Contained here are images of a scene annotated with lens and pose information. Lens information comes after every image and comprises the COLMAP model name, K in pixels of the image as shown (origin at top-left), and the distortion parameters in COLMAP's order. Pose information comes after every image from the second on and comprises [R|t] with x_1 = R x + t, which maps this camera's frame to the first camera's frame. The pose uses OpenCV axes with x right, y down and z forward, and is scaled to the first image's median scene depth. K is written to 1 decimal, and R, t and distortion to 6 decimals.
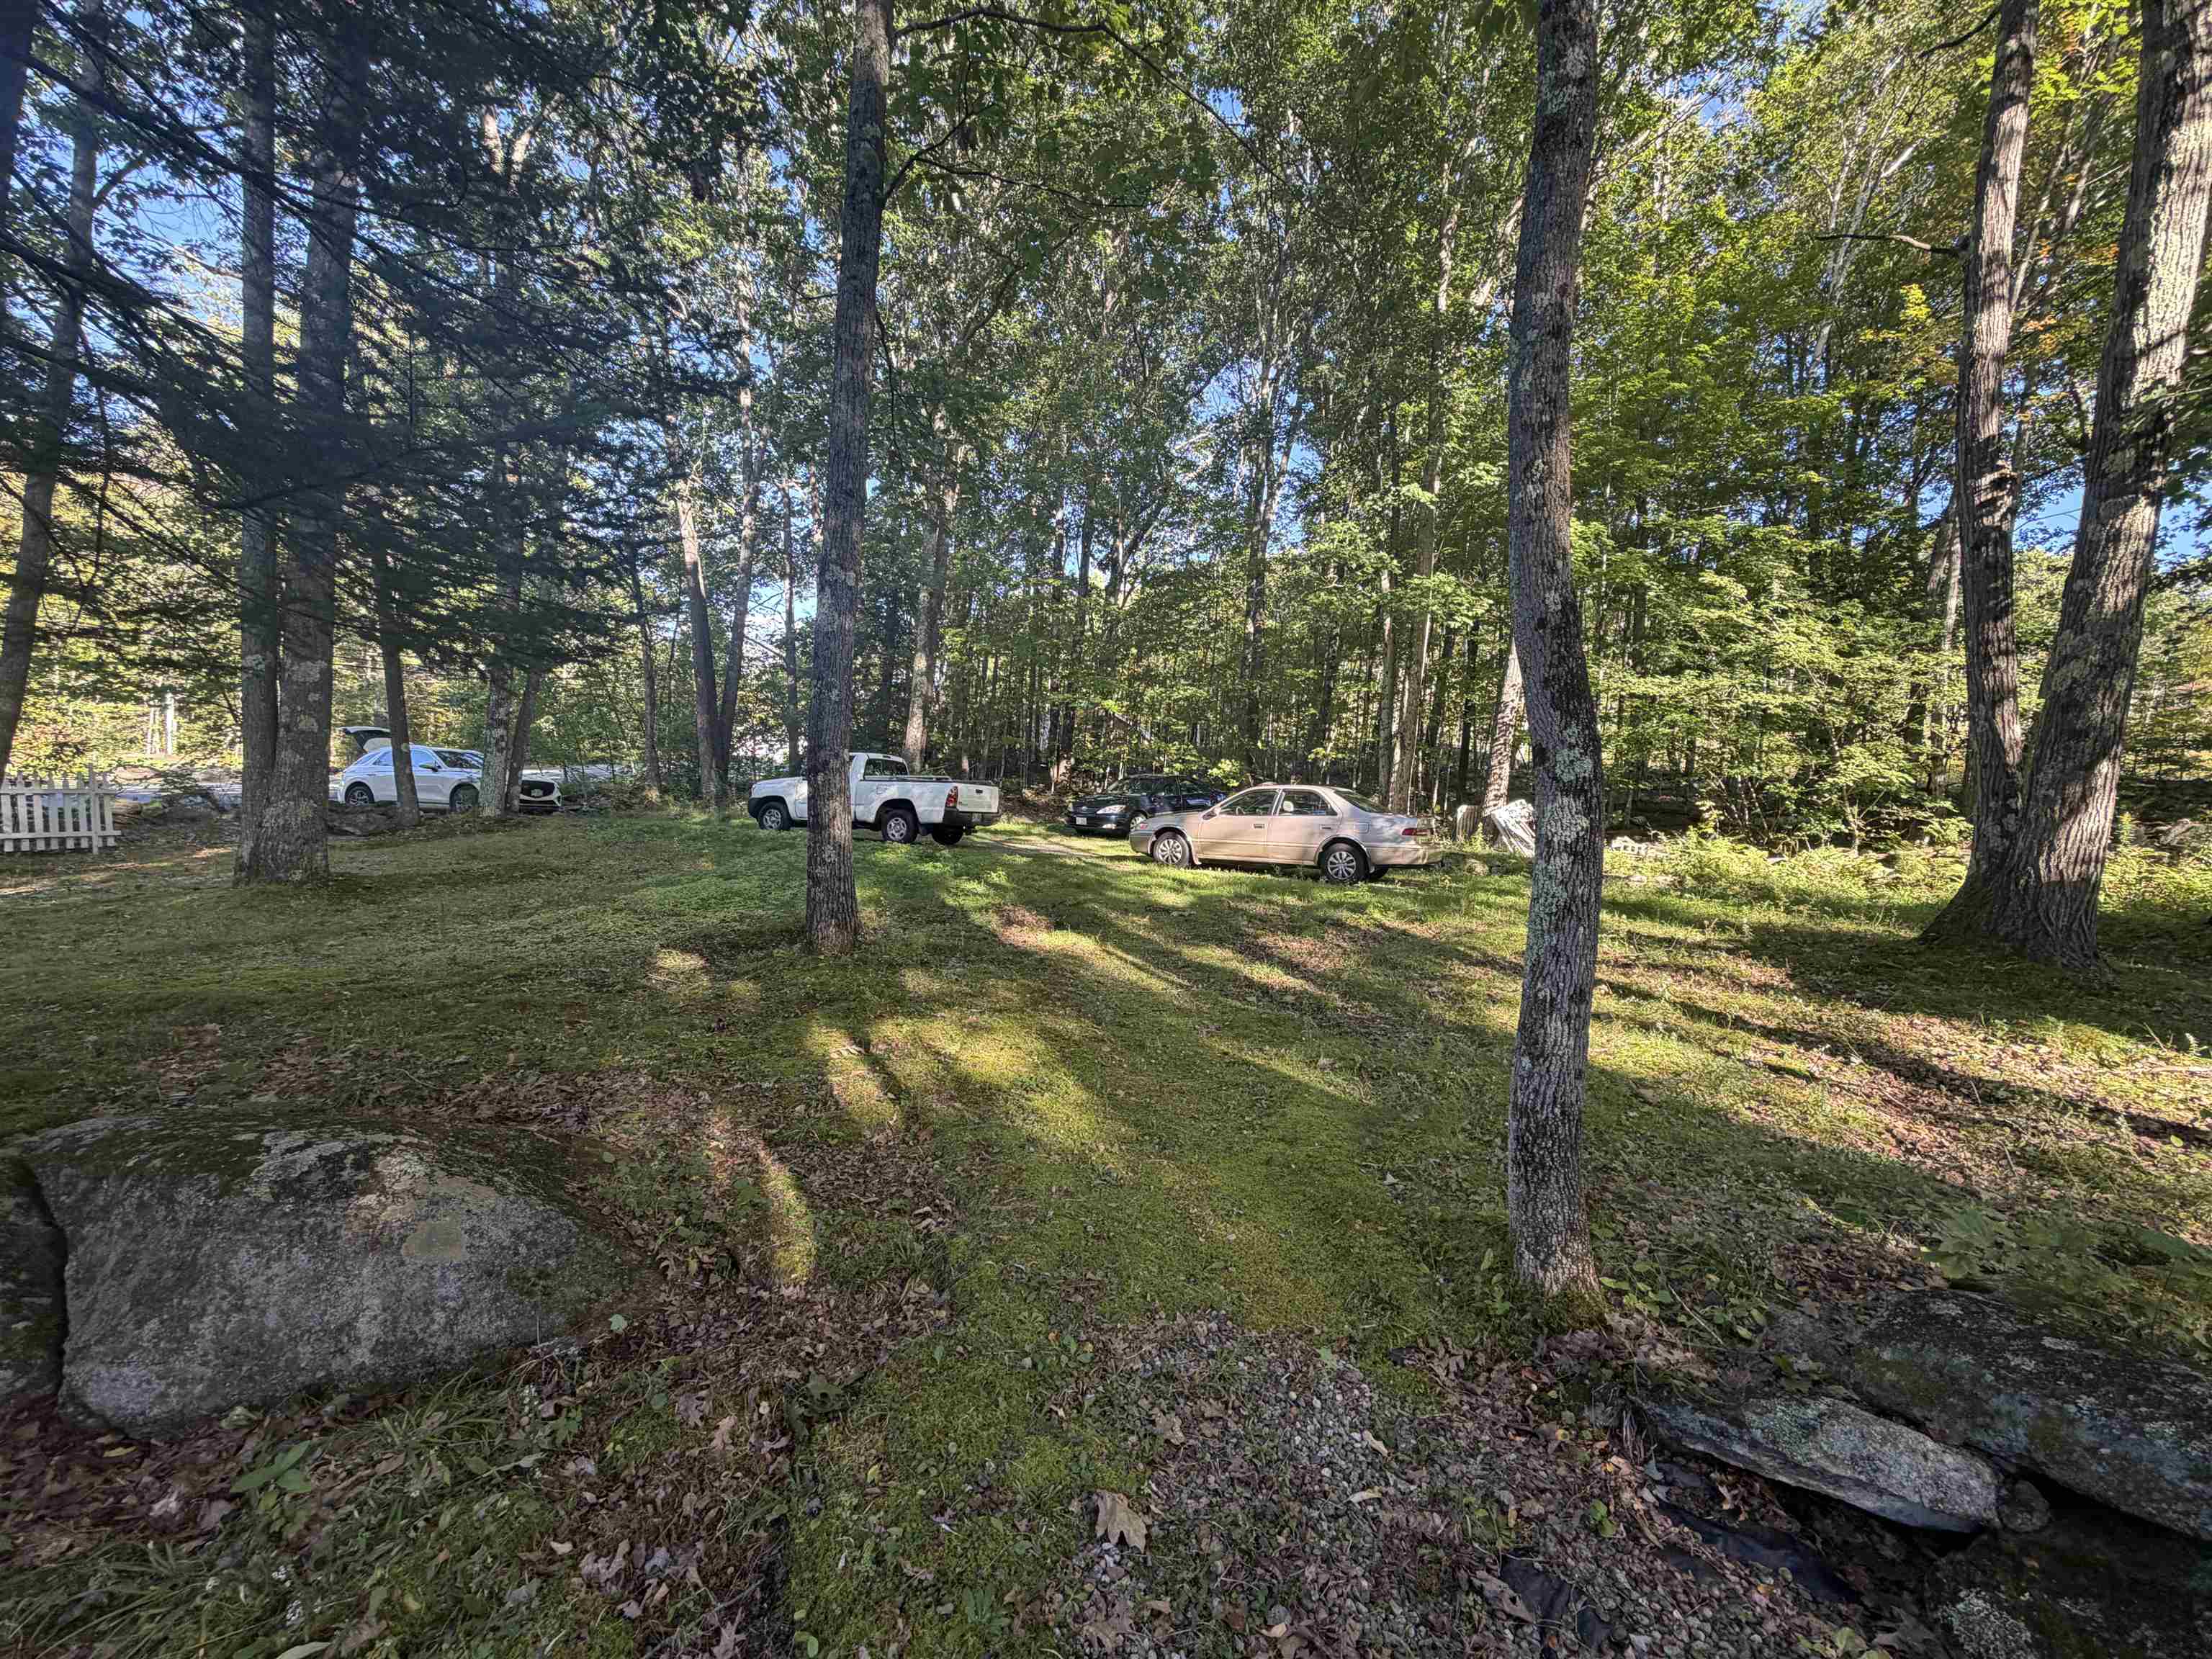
lens RADIAL K [[936.0, 0, 1106.0], [0, 936.0, 829.5], [0, 0, 1]] dist [-0.000438, -0.000388]
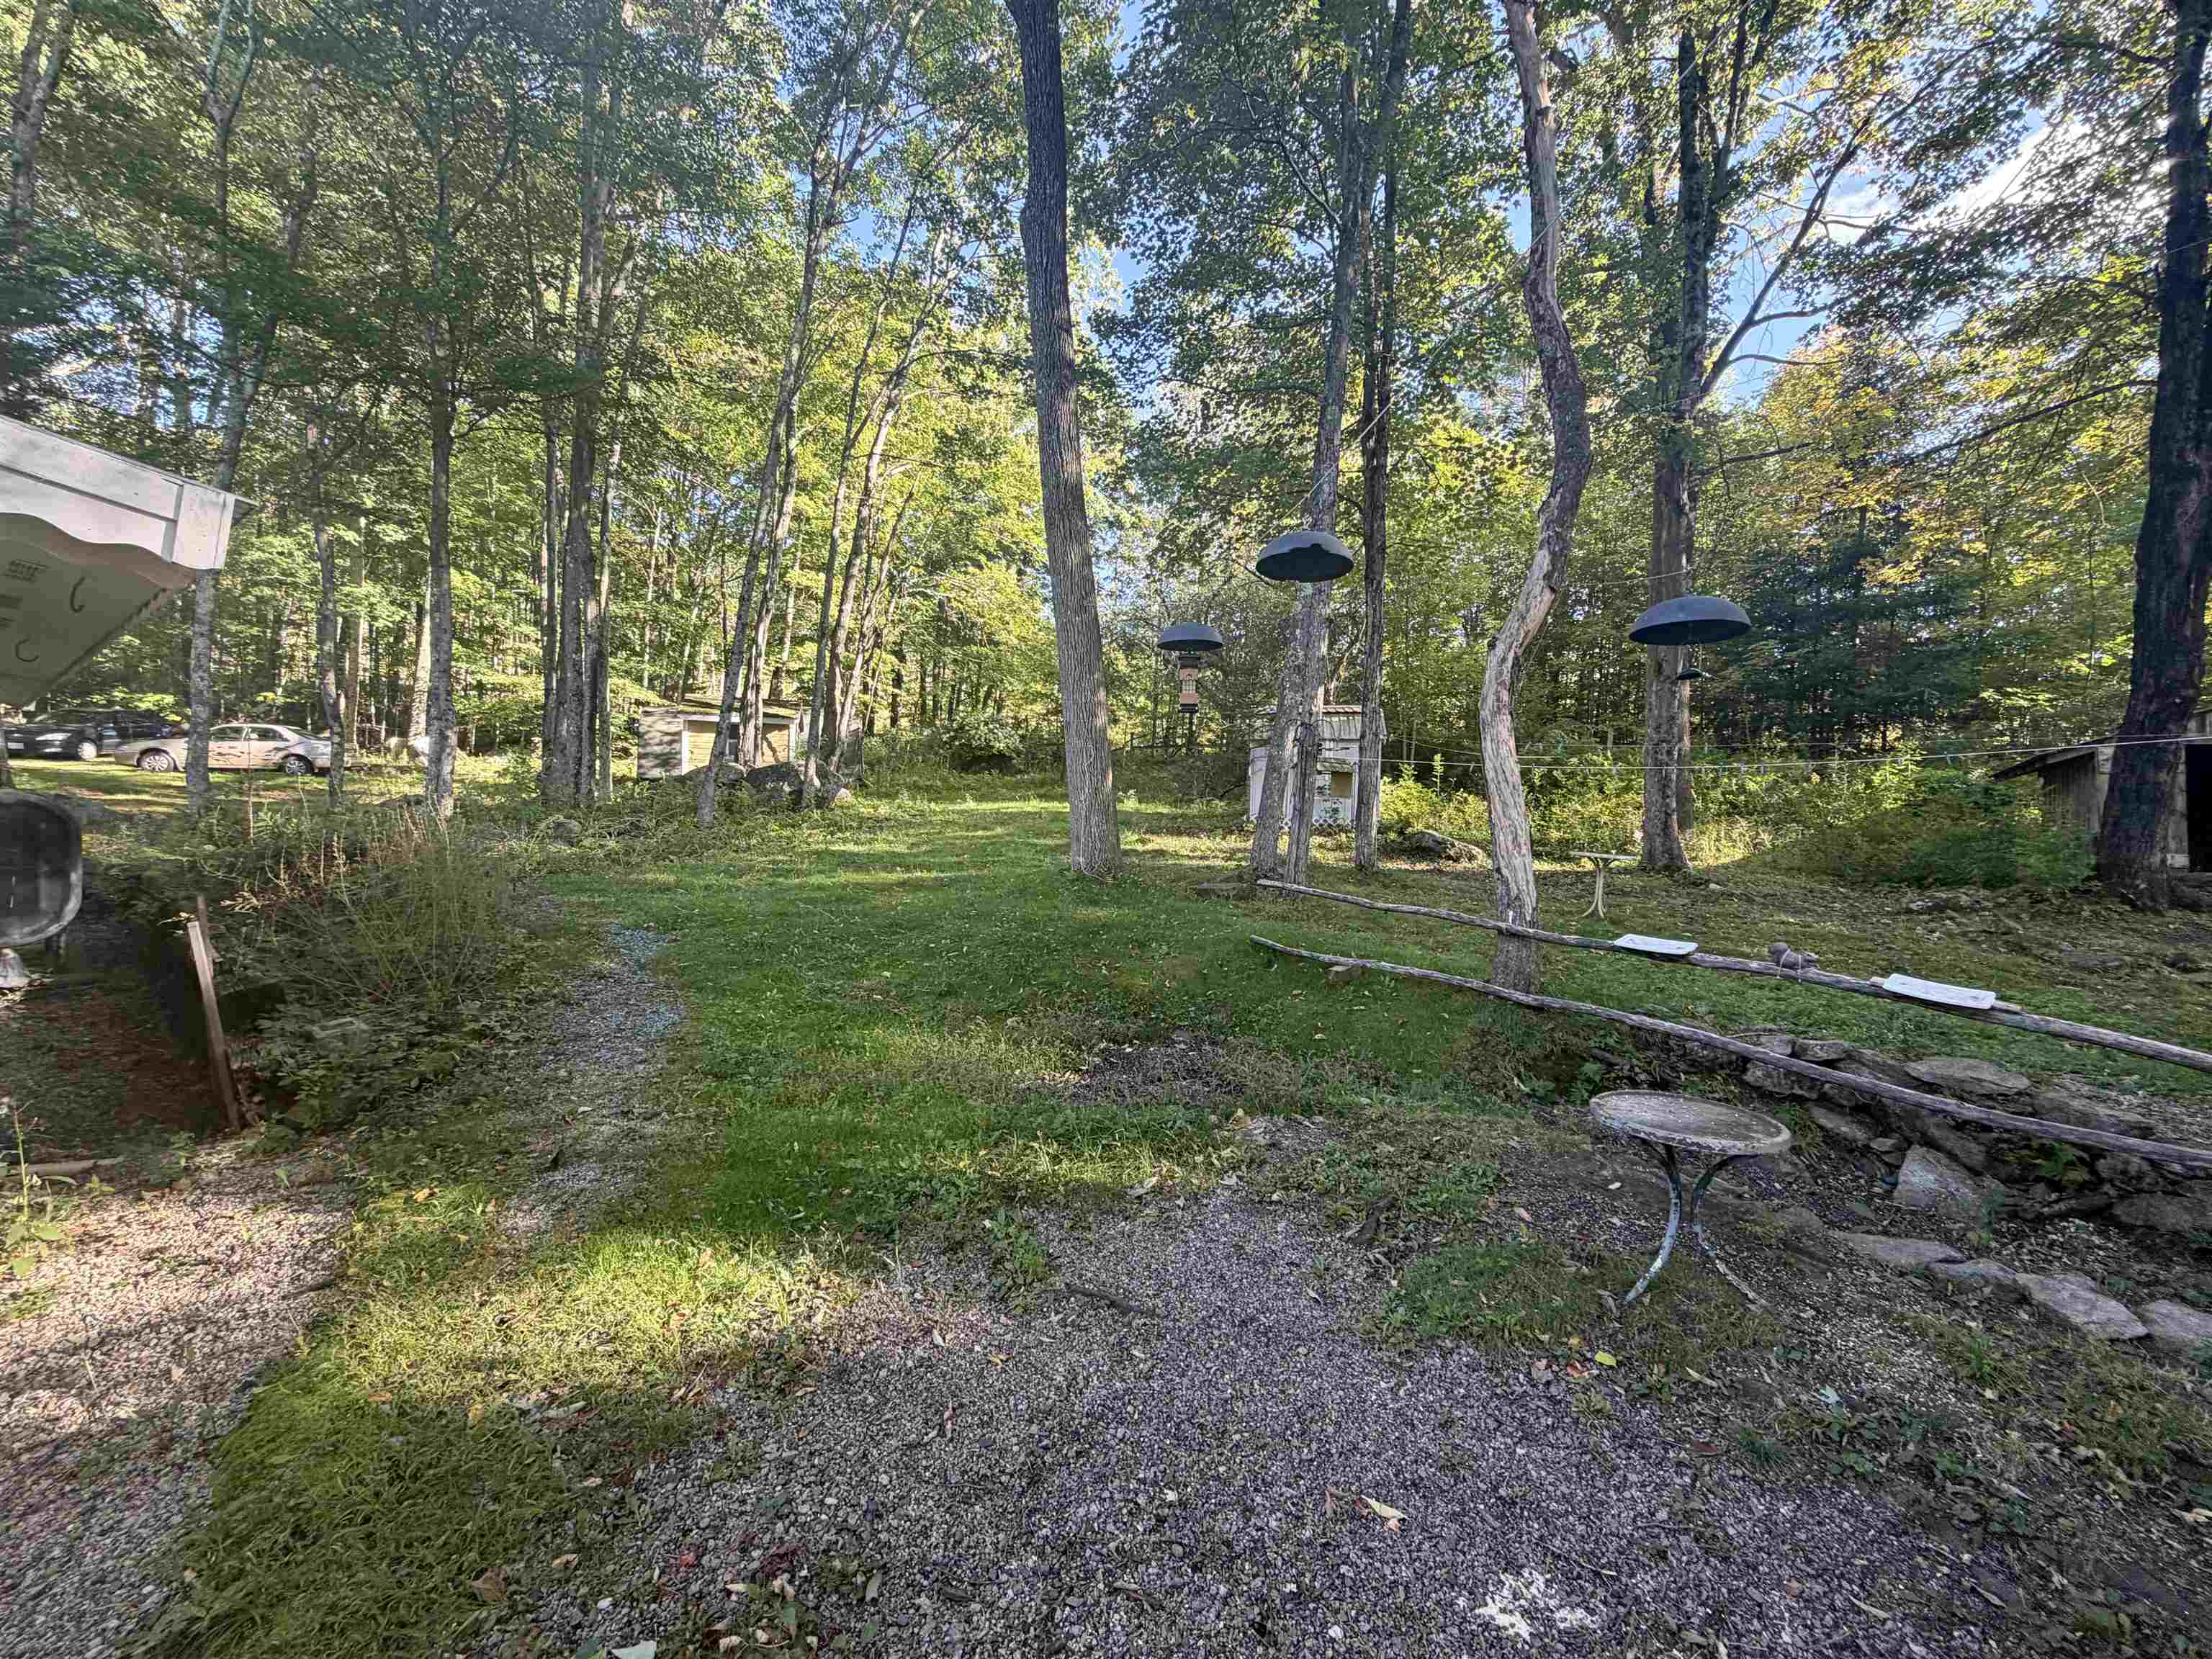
lens RADIAL K [[936.0, 0, 1106.0], [0, 936.0, 829.5], [0, 0, 1]] dist [-0.000438, -0.000388]
pose [[0.579126, -0.064204, 0.812706, -0.300338], [0.008659, 0.997322, 0.072619, 0.034553], [-0.815192, -0.035018, 0.578131, -1.257853]]
